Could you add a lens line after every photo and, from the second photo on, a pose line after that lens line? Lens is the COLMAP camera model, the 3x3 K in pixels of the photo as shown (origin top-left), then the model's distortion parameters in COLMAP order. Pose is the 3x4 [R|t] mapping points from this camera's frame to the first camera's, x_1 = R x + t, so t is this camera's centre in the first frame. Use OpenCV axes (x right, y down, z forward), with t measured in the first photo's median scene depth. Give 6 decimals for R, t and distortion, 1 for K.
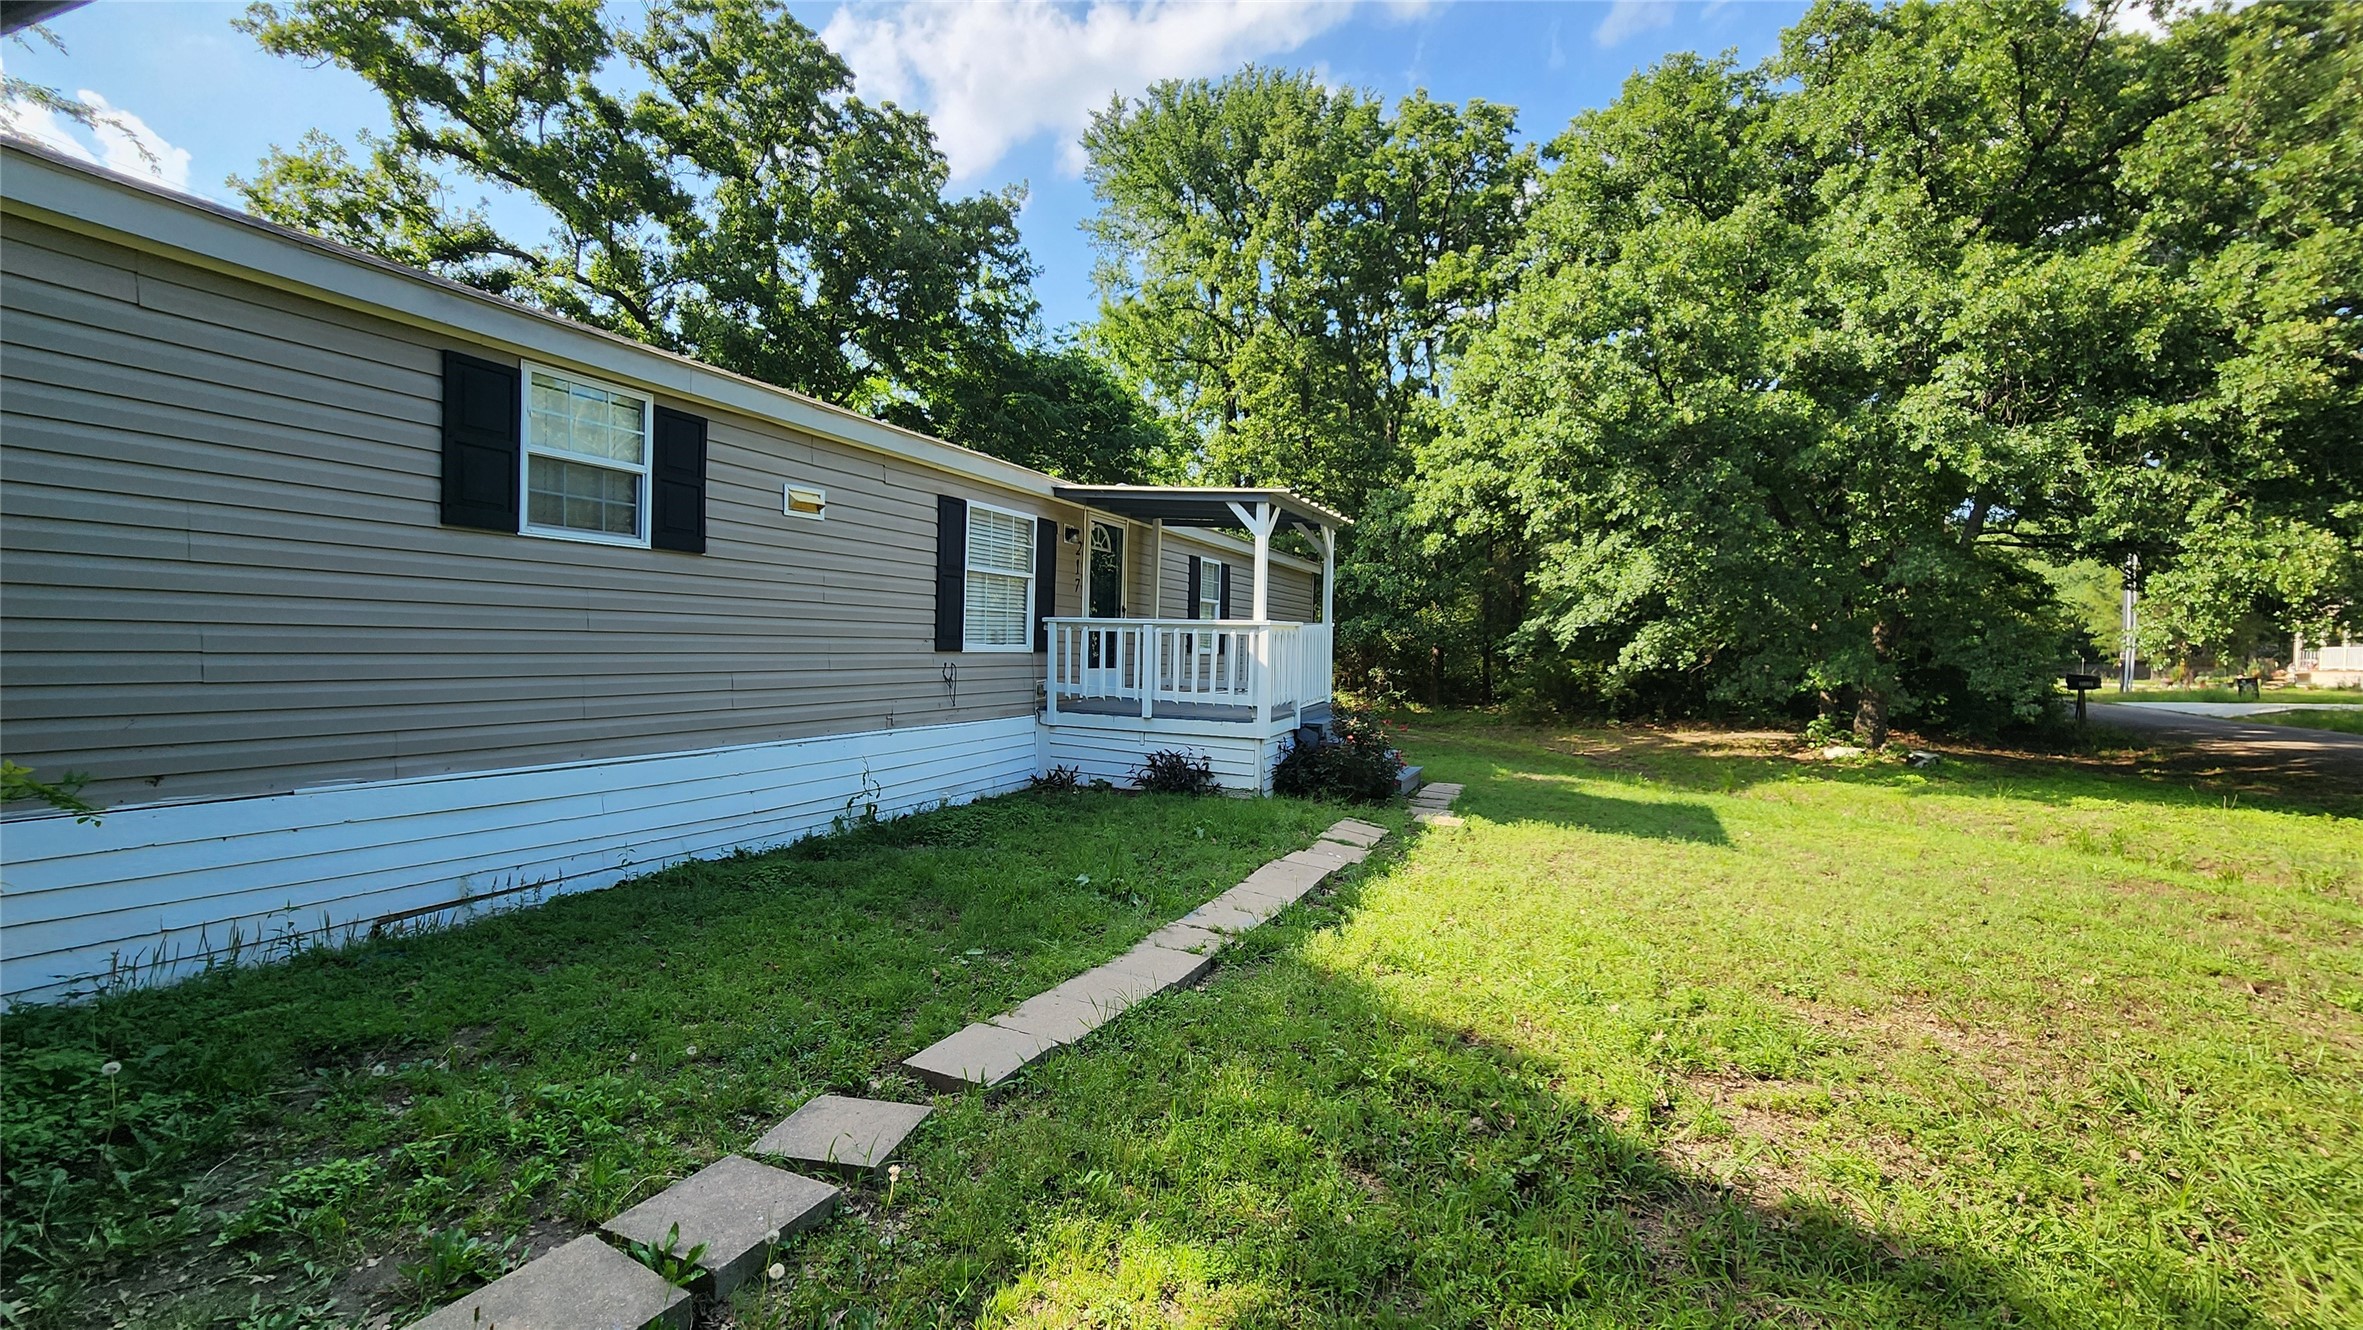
lens RADIAL K [[978.3, 0, 1192.5], [0, 978.3, 677.4], [0, 0, 1]] dist [0.000210, 0.000295]
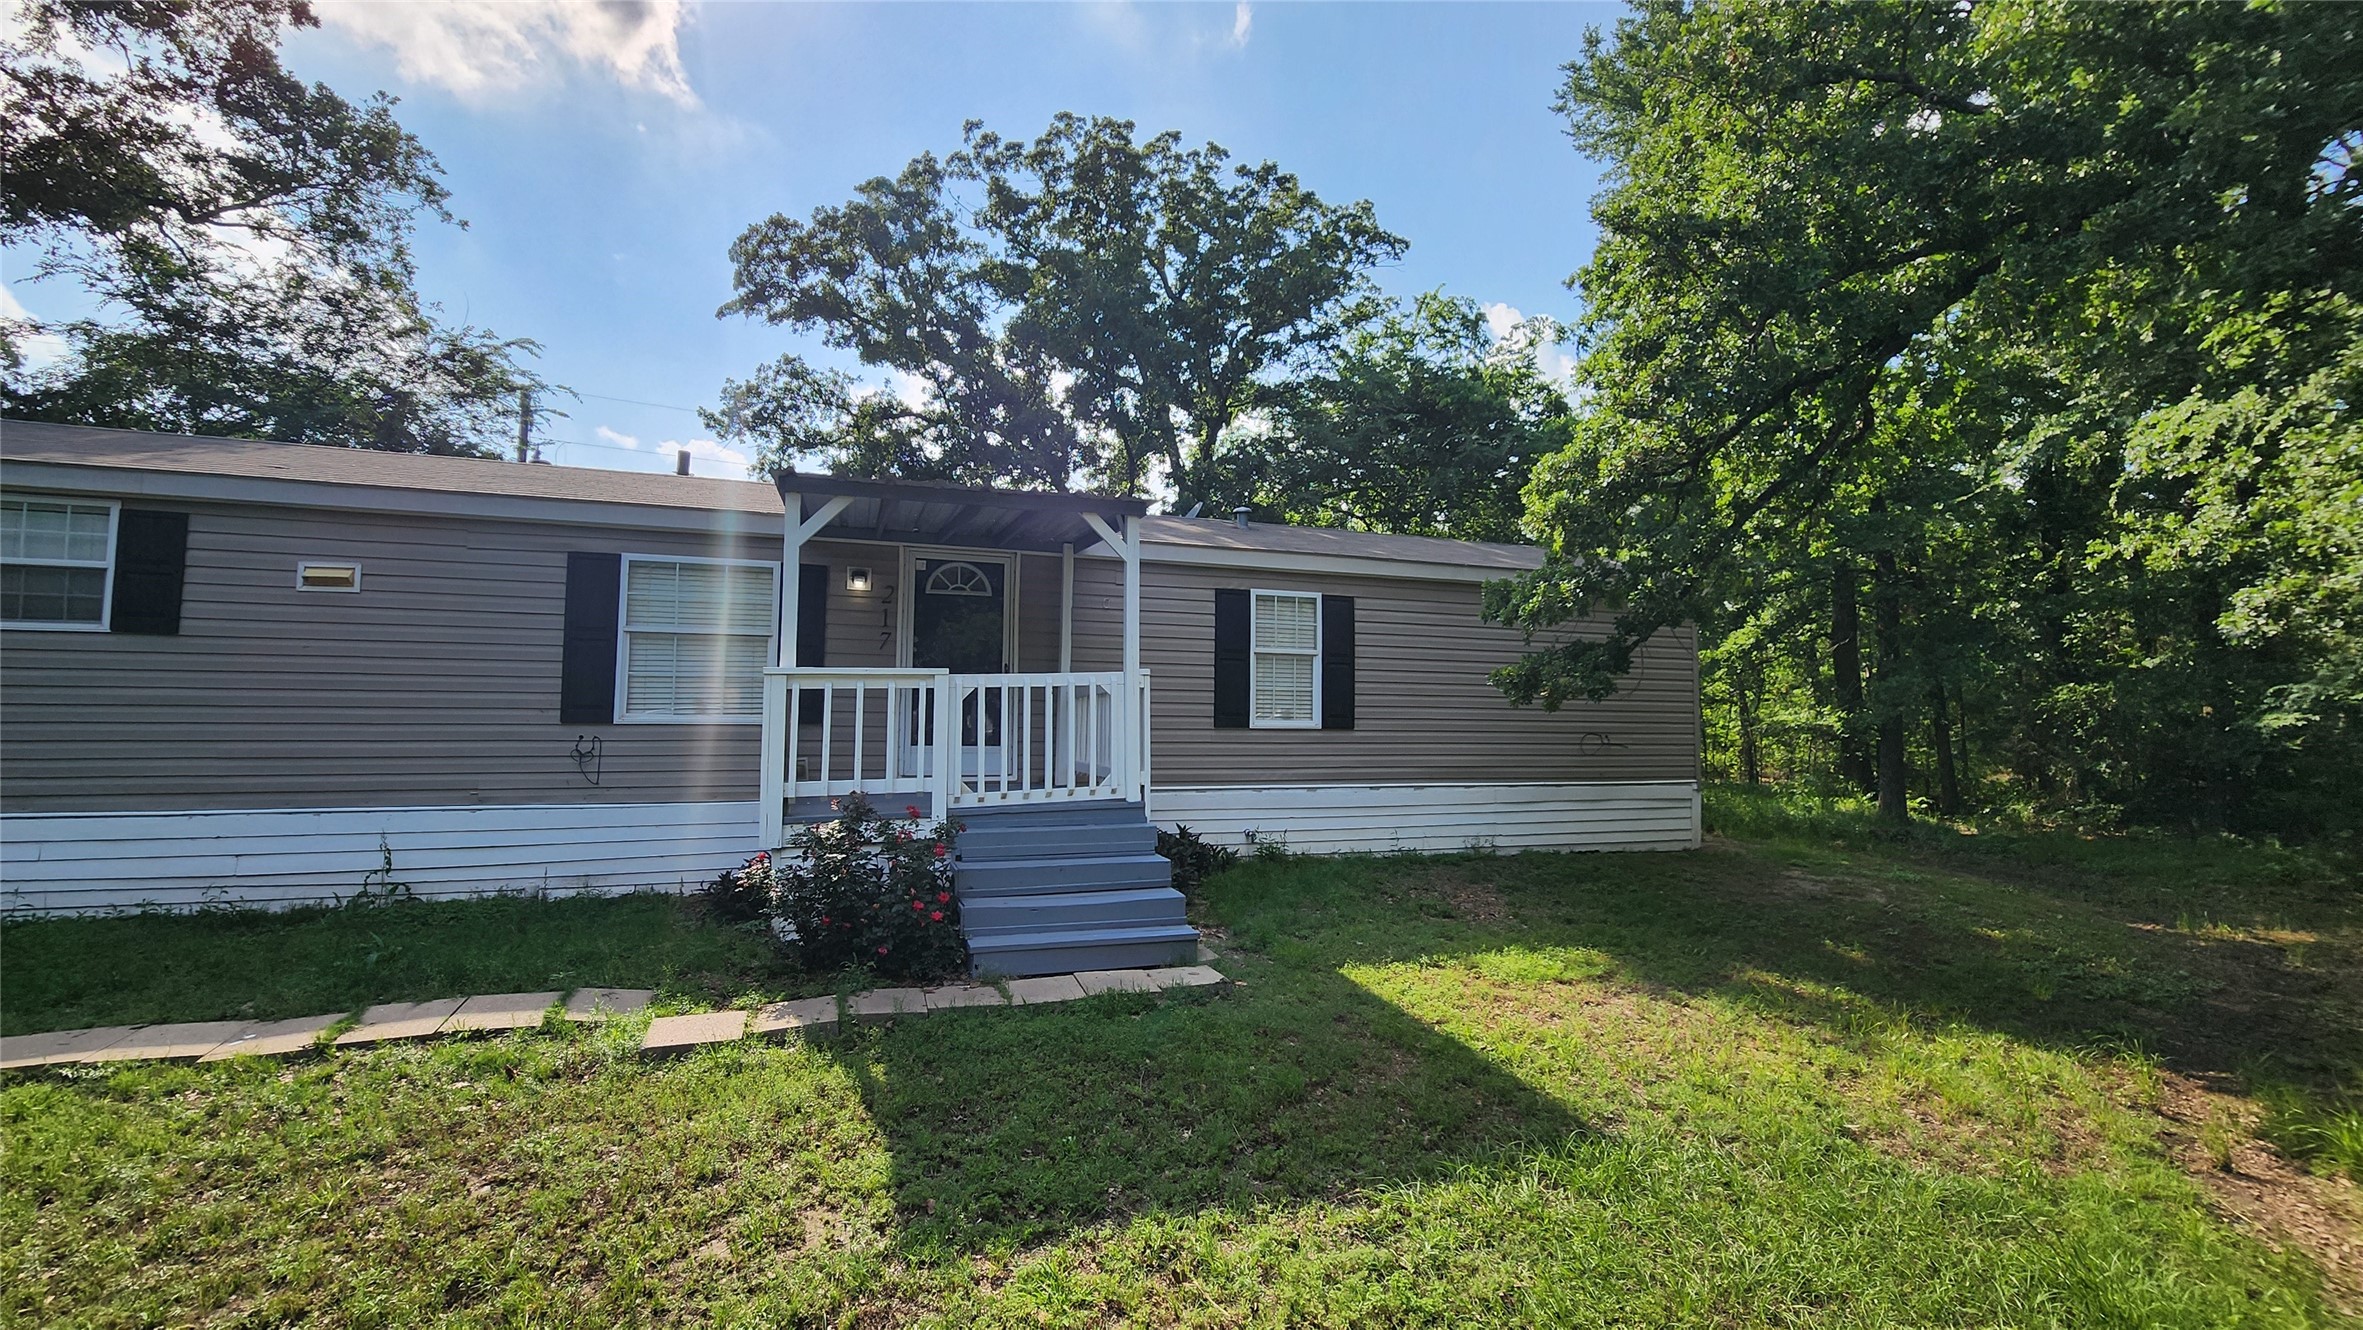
lens RADIAL K [[978.3, 0, 1192.2], [0, 978.3, 676.3], [0, 0, 1]] dist [0.000210, 0.000295]
pose [[0.666366, -0.062984, -0.742959, 0.713878], [-0.011331, 0.995455, -0.094552, 0.009150], [0.745538, 0.071425, 0.662624, 0.741306]]
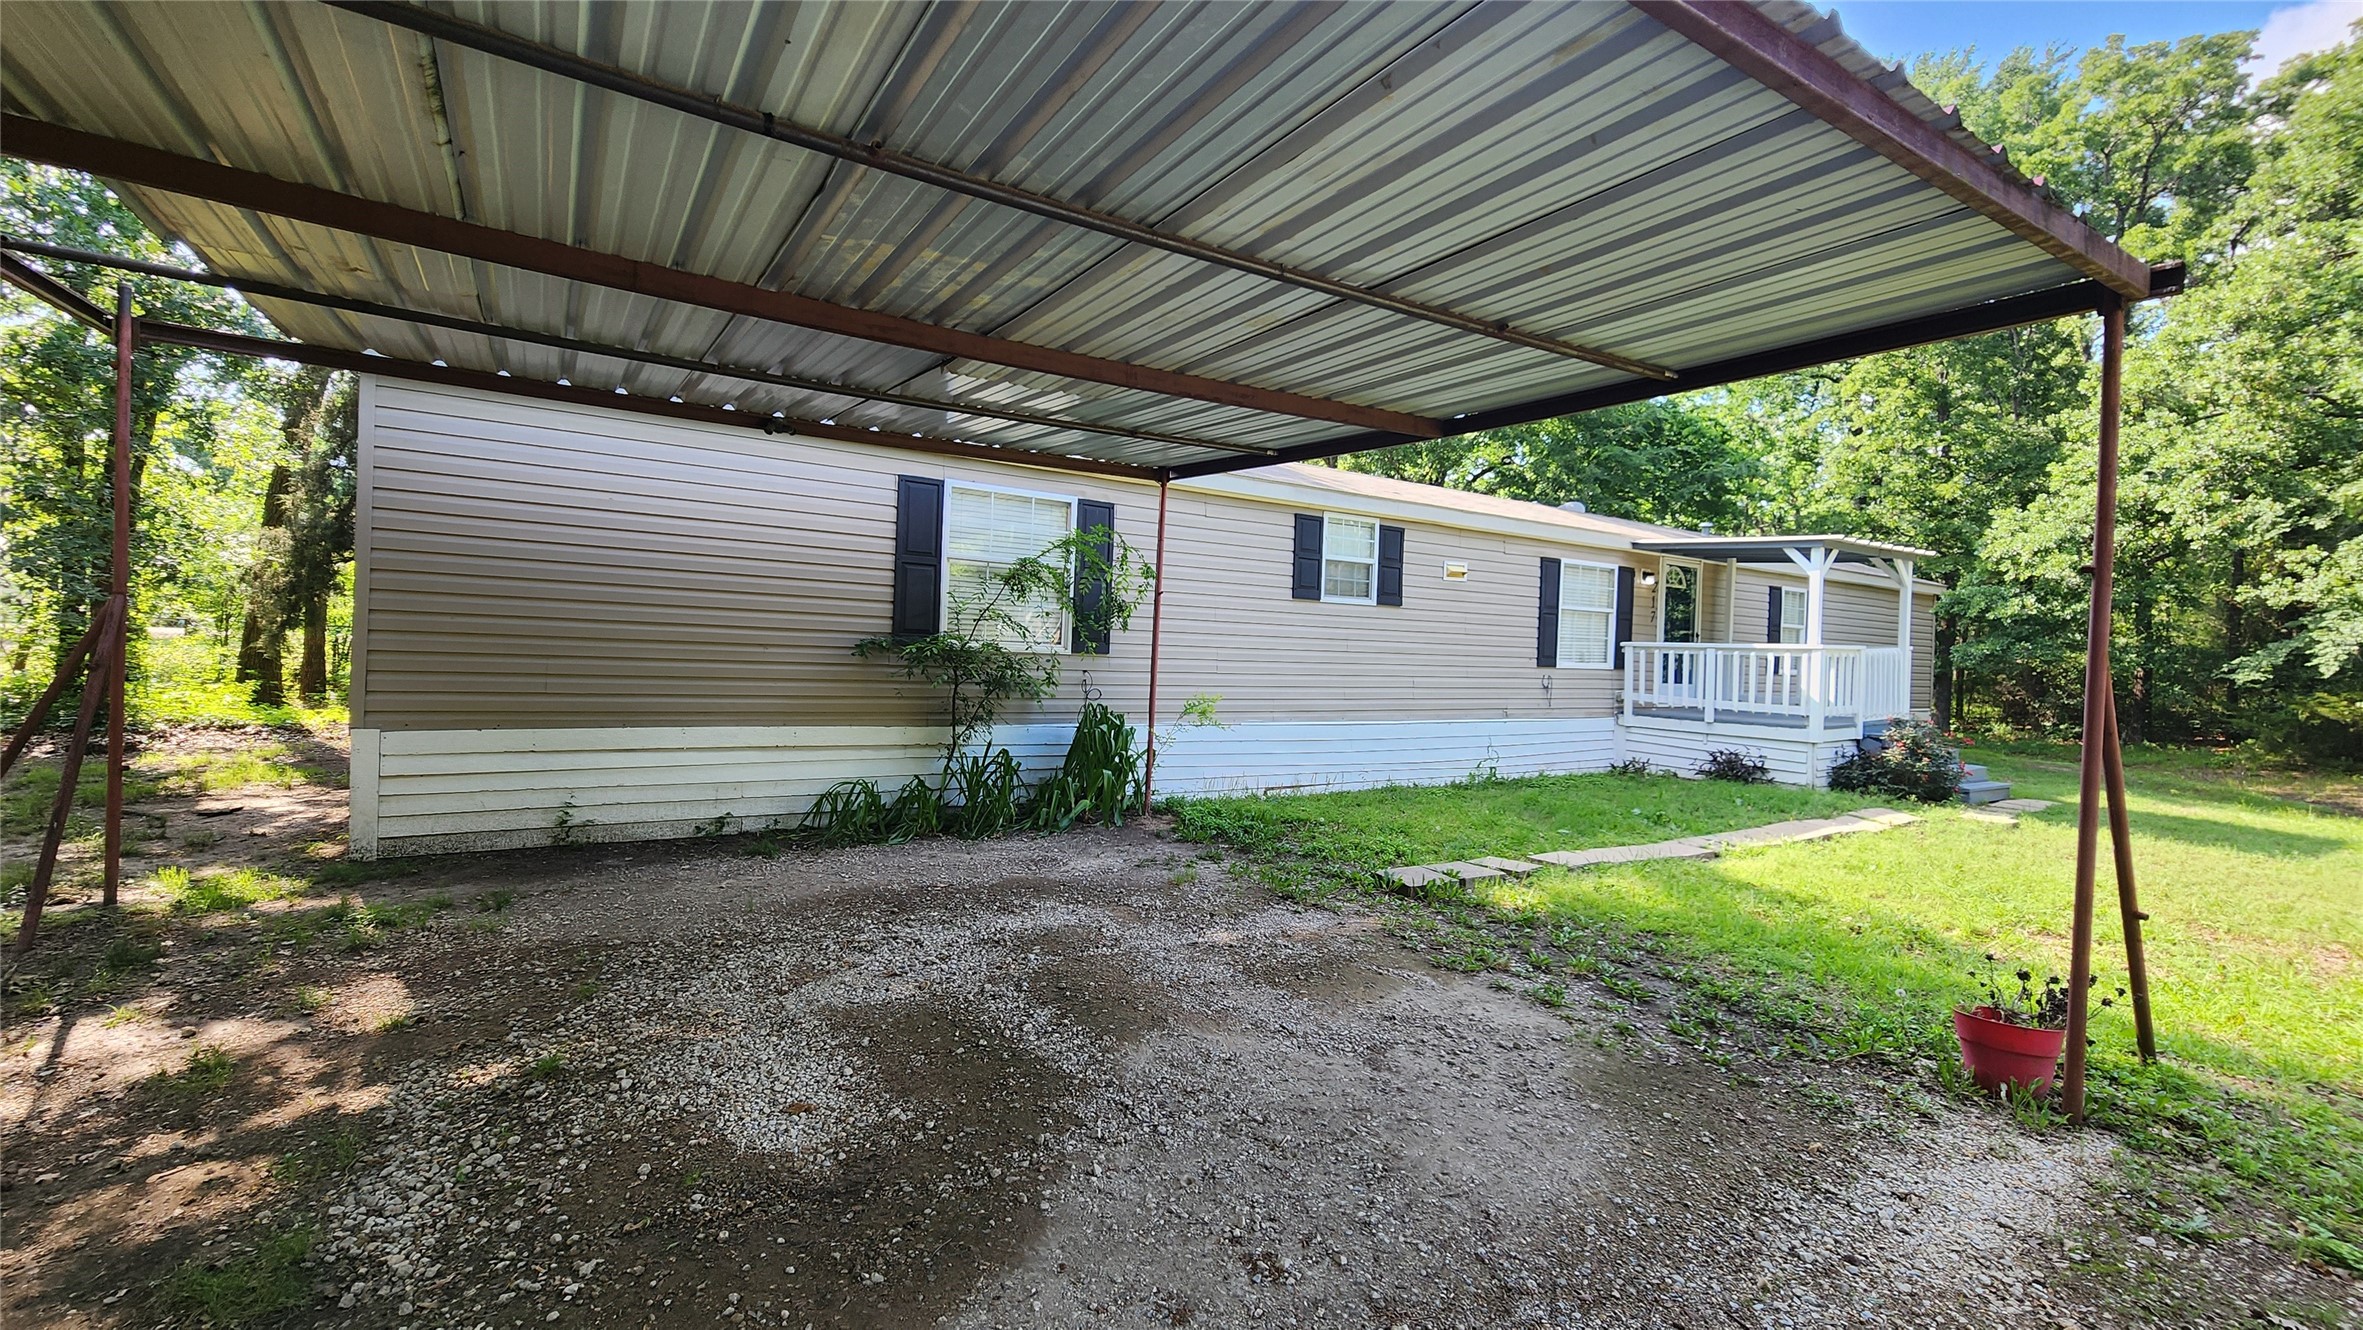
lens RADIAL K [[979.1, 0, 1192.8], [0, 979.1, 654.6], [0, 0, 1]] dist [0.005760, 0.000189]
pose [[0.834768, 0.005127, -0.550578, 0.091925], [-0.030029, 0.998892, -0.036227, 0.019922], [0.549783, 0.046774, 0.833997, -0.411544]]
